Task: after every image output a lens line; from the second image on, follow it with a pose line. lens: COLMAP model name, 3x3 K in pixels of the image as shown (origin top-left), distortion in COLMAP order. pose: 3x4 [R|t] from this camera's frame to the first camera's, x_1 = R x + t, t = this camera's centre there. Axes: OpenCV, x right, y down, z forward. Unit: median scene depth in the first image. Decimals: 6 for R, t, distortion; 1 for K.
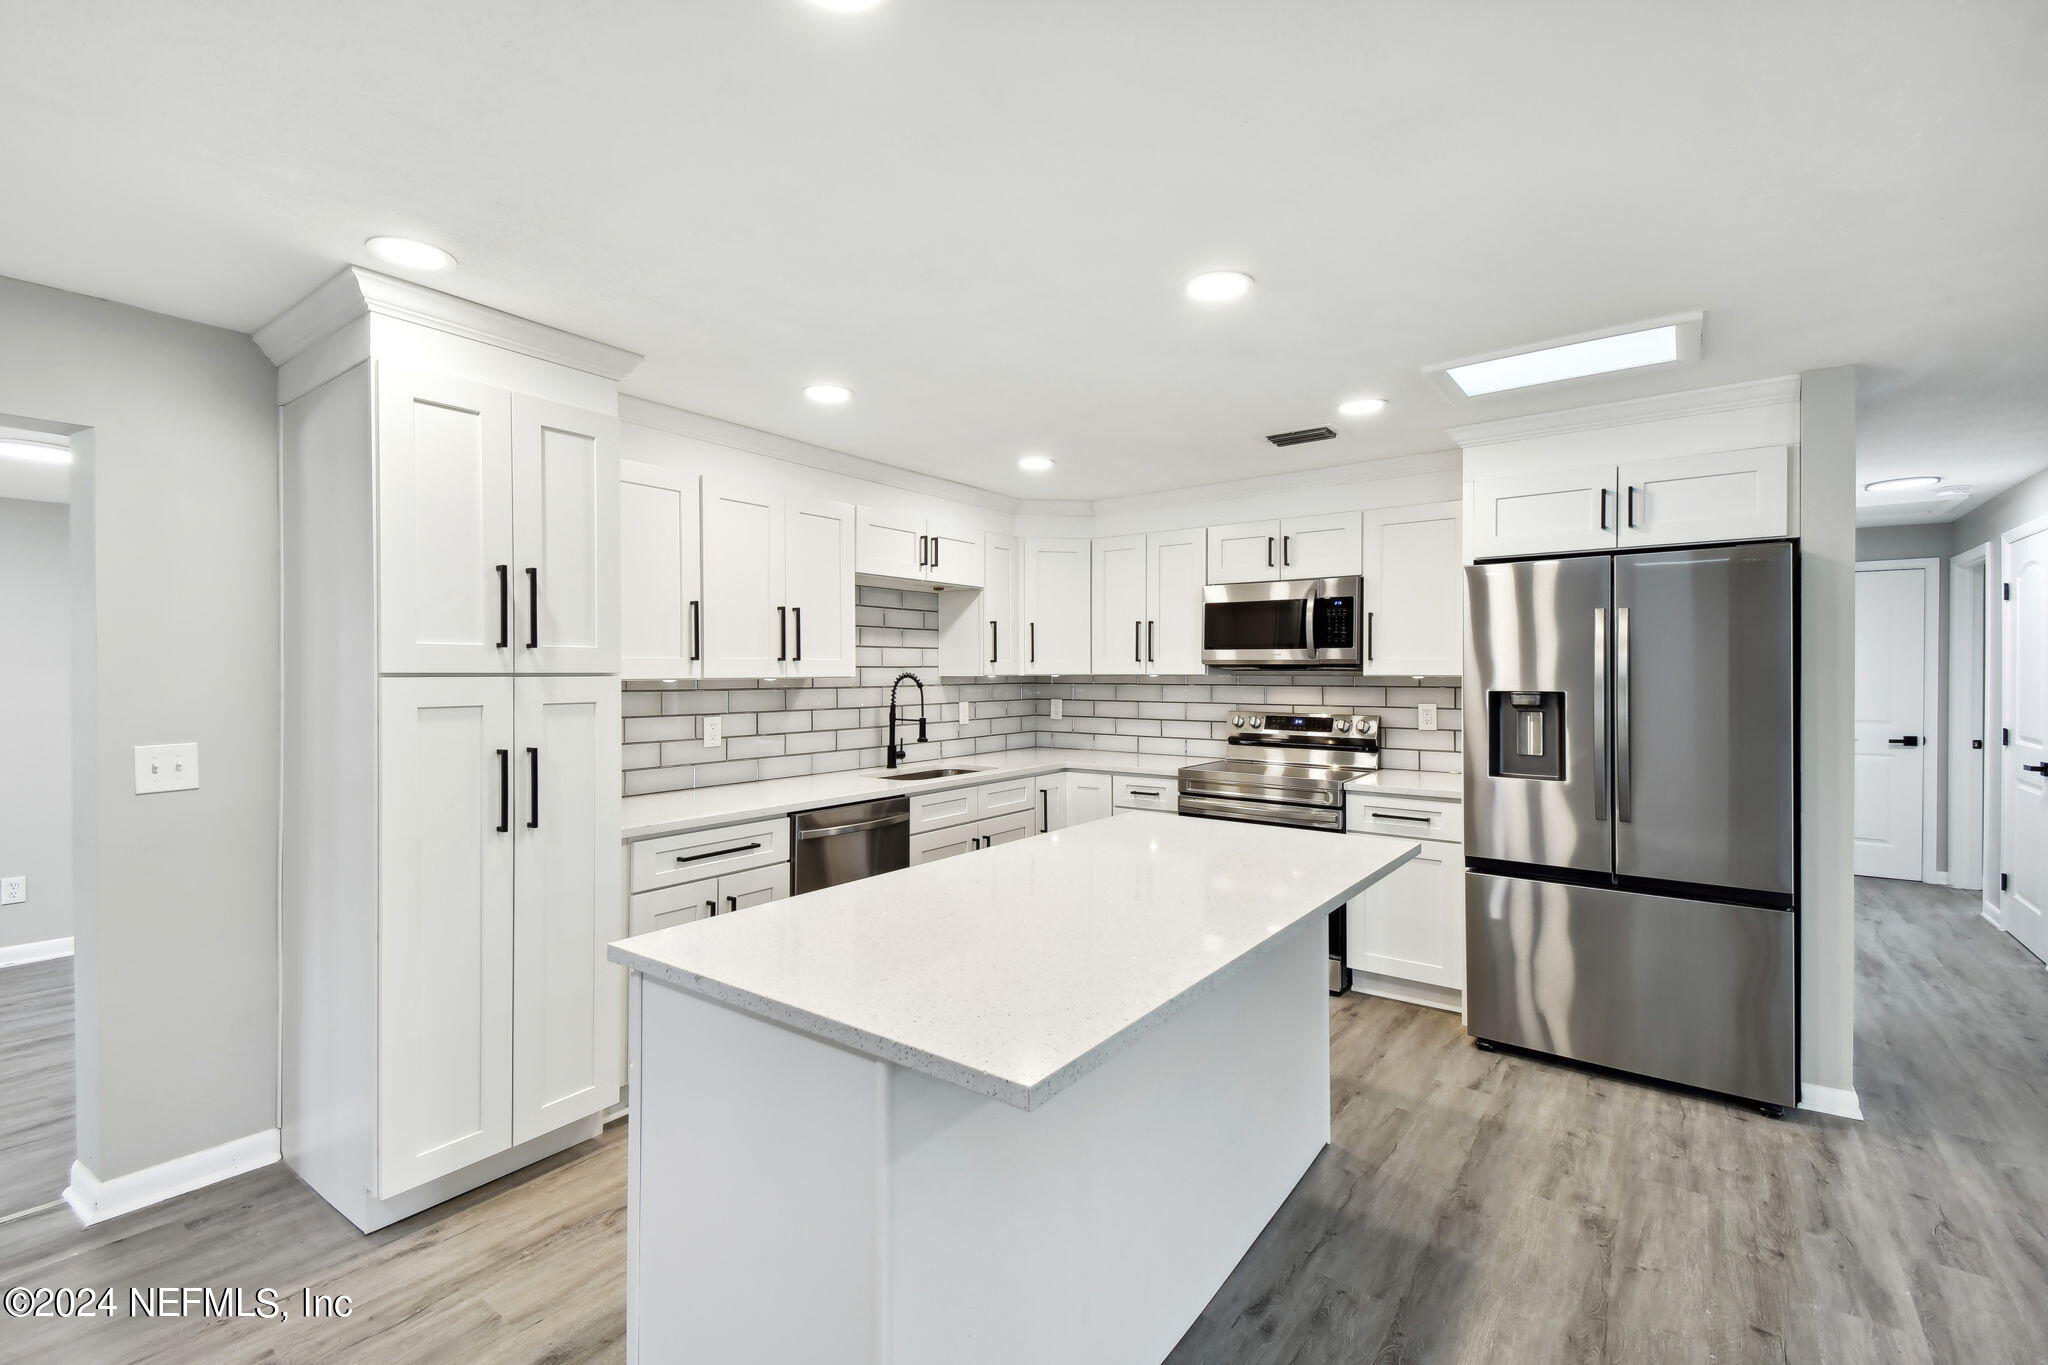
lens RADIAL K [[895.9, 0, 1013.1], [0, 895.9, 677.3], [0, 0, 1]] dist [0.031252, -0.005056]
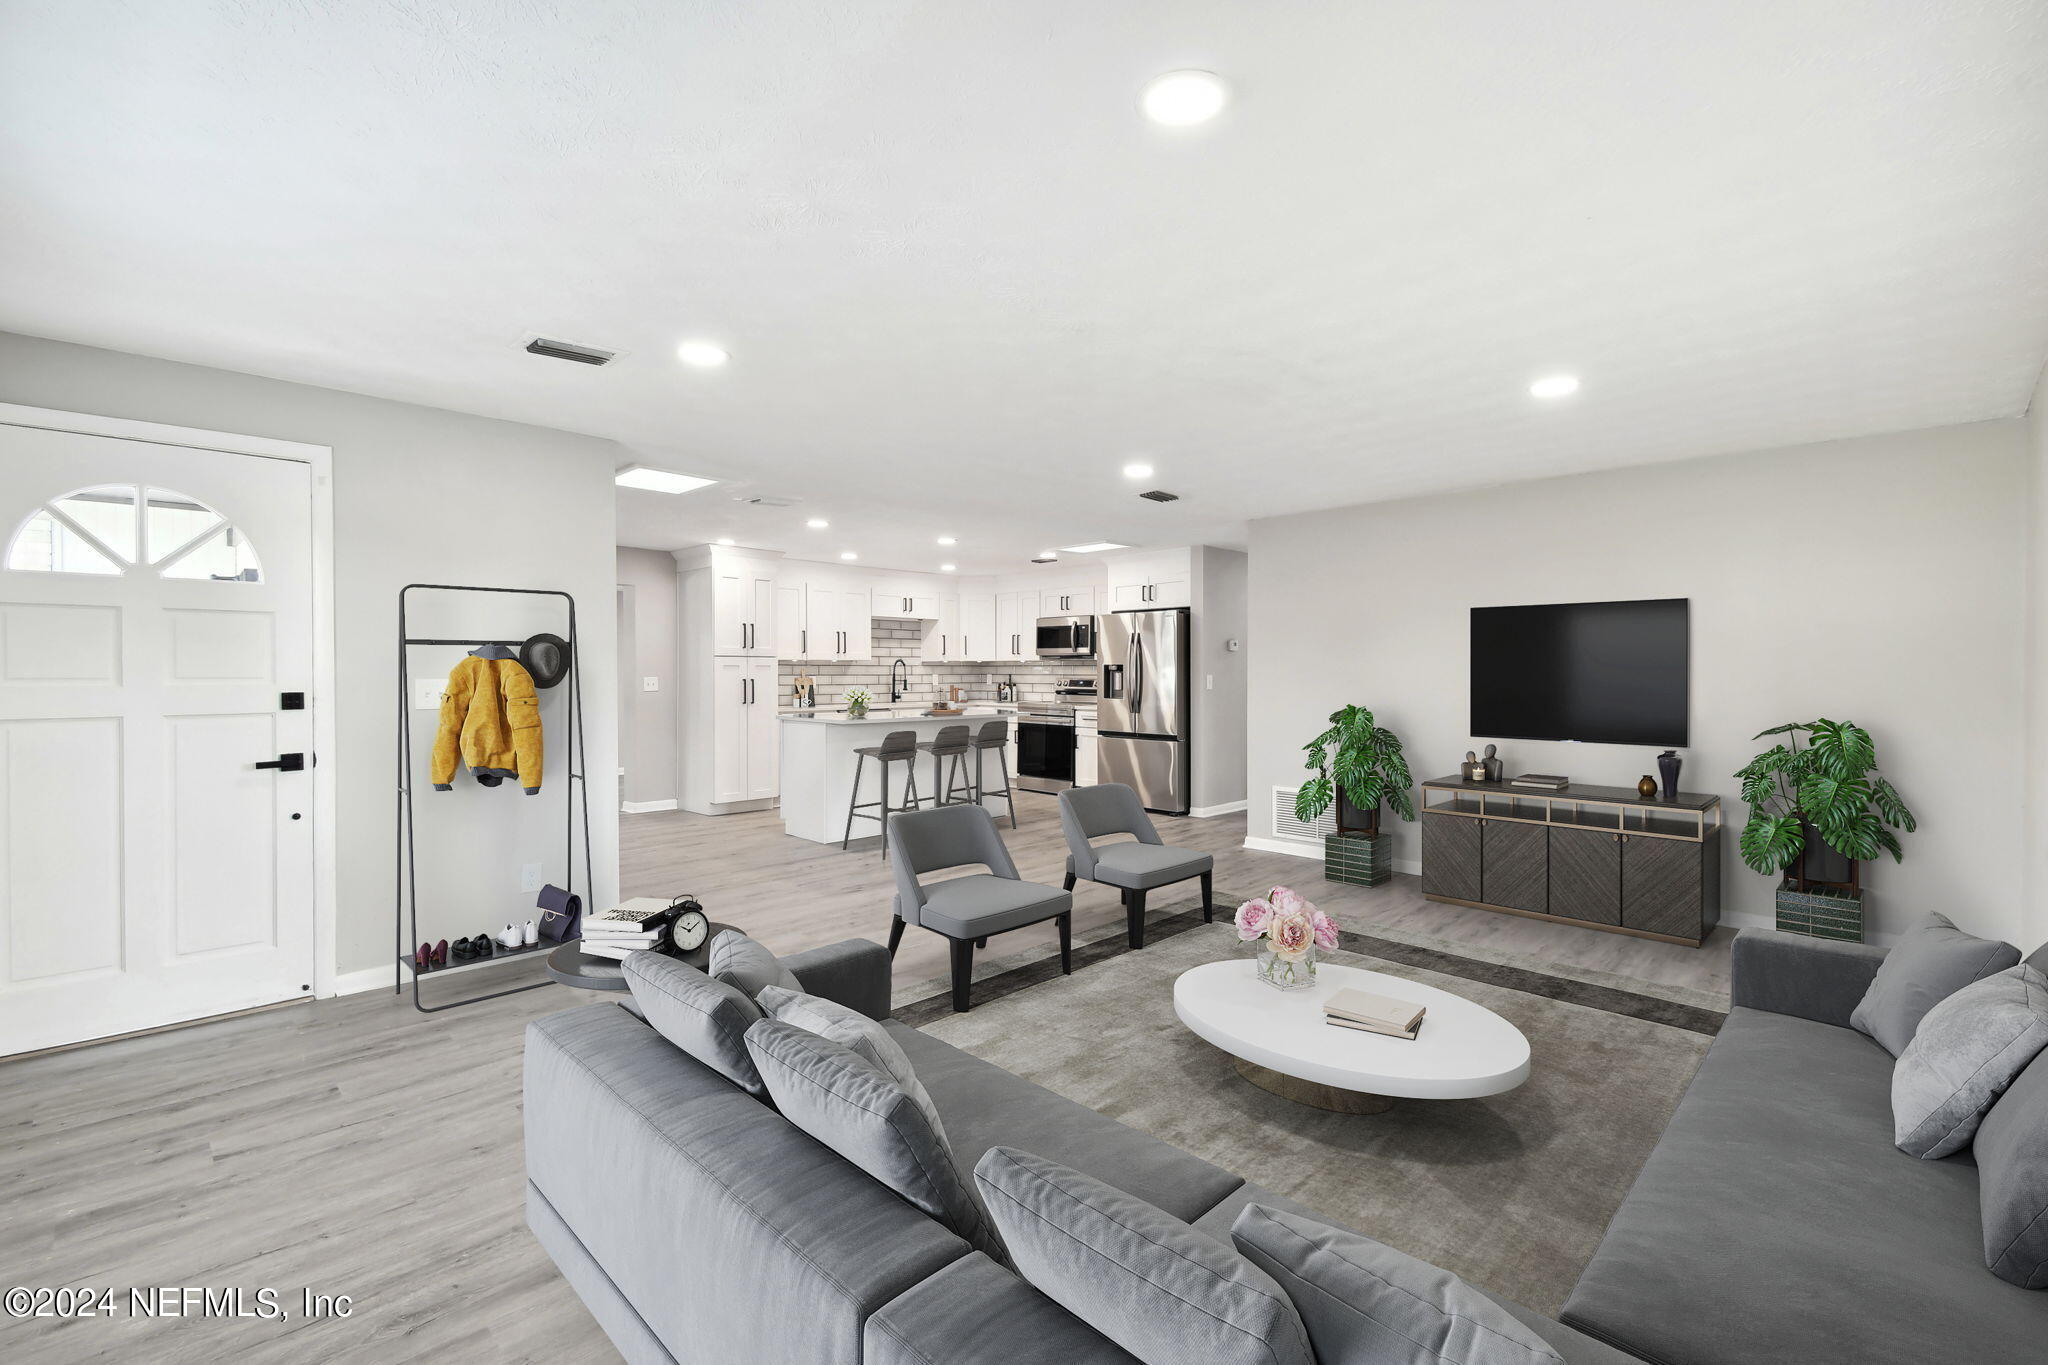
lens RADIAL K [[895.9, 0, 1016.1], [0, 895.9, 673.6], [0, 0, 1]] dist [0.031252, -0.005056]
pose [[0.989506, 0.001762, -0.144483, 0.512351], [-0.002412, 0.999988, -0.004322, 0.041294], [0.144473, 0.004625, 0.989498, -1.209138]]
